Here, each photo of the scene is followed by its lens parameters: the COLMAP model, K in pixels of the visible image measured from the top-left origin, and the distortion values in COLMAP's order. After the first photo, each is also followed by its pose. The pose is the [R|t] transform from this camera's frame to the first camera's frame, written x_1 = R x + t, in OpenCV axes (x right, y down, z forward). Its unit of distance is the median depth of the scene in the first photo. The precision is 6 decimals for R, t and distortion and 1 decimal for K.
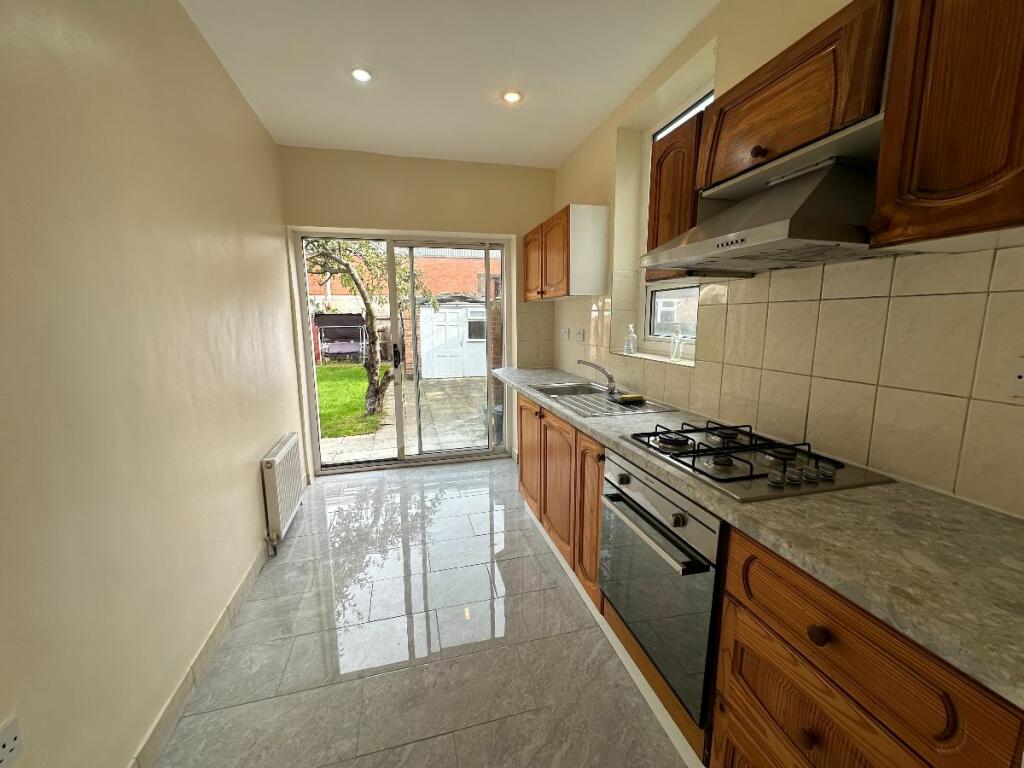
lens RADIAL K [[408.8, 0, 512.0], [0, 408.8, 384.0], [0, 0, 1]] dist [-0.000098, 0.000093]
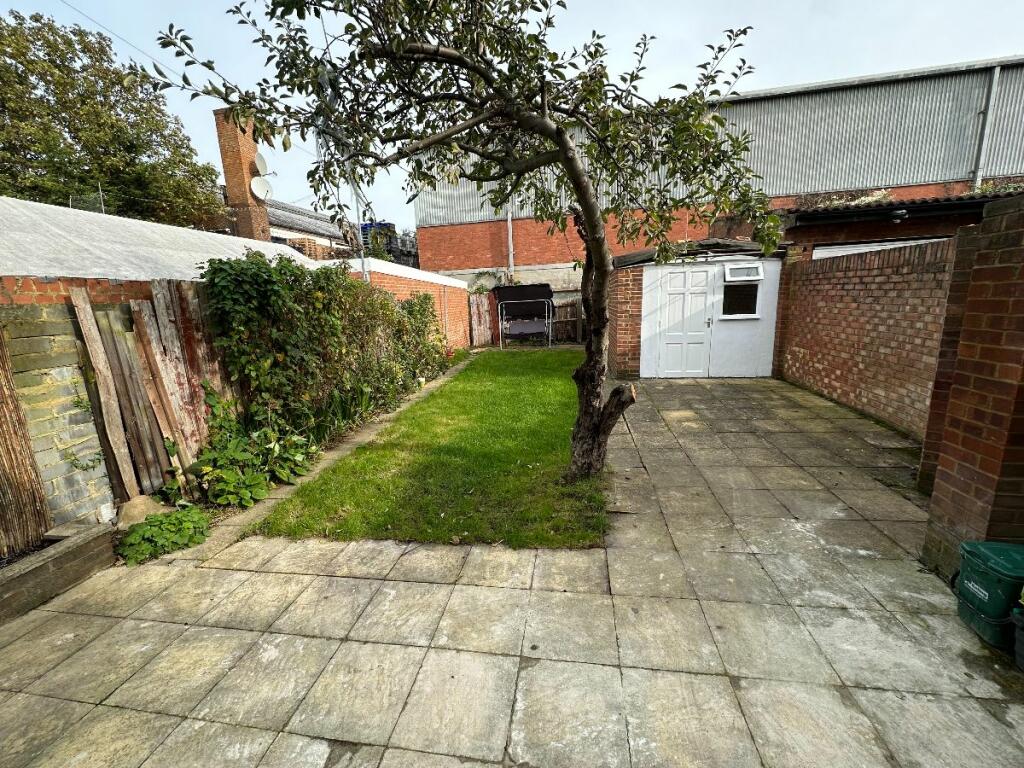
lens RADIAL K [[408.8, 0, 512.0], [0, 408.8, 384.0], [0, 0, 1]] dist [-0.000098, 0.000093]
pose [[0.915057, 0.049447, -0.400281, -0.144810], [-0.023430, 0.997297, 0.069634, -0.043726], [0.402643, -0.054340, 0.913743, 0.321902]]
